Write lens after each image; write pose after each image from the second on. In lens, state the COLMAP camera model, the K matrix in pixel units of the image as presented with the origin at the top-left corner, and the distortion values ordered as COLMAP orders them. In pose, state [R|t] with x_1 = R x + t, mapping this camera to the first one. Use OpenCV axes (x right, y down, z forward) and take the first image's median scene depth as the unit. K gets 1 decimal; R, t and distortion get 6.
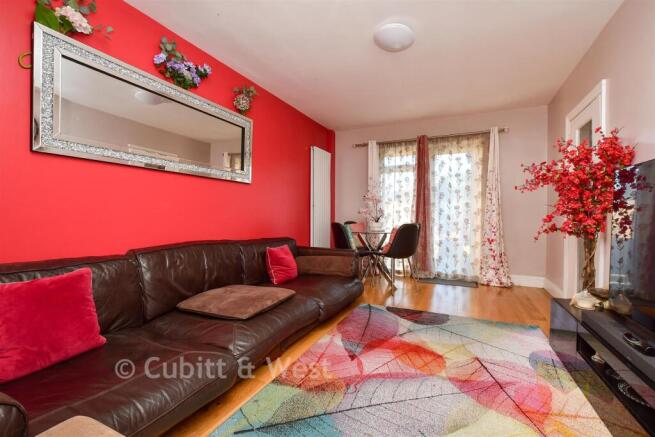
lens RADIAL K [[289.4, 0, 326.3], [0, 289.4, 216.3], [0, 0, 1]] dist [-0.018488, -0.000265]
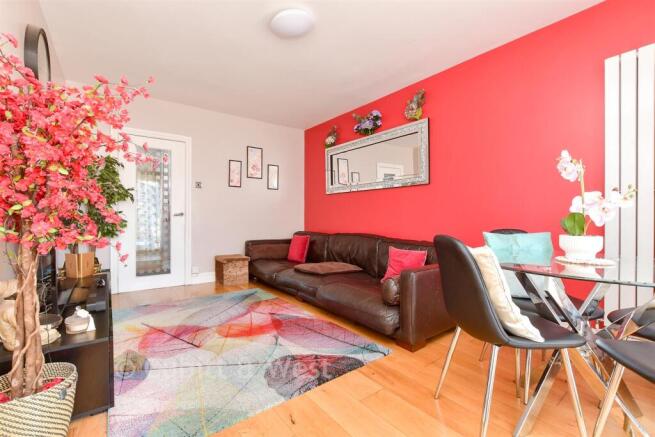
lens RADIAL K [[289.4, 0, 324.1], [0, 289.4, 218.5], [0, 0, 1]] dist [-0.018488, -0.000265]
pose [[-0.470798, -0.002845, -0.882236, 1.050975], [-0.003904, 0.999992, -0.001142, 0.008954], [0.882232, 0.002906, -0.470806, 1.607315]]
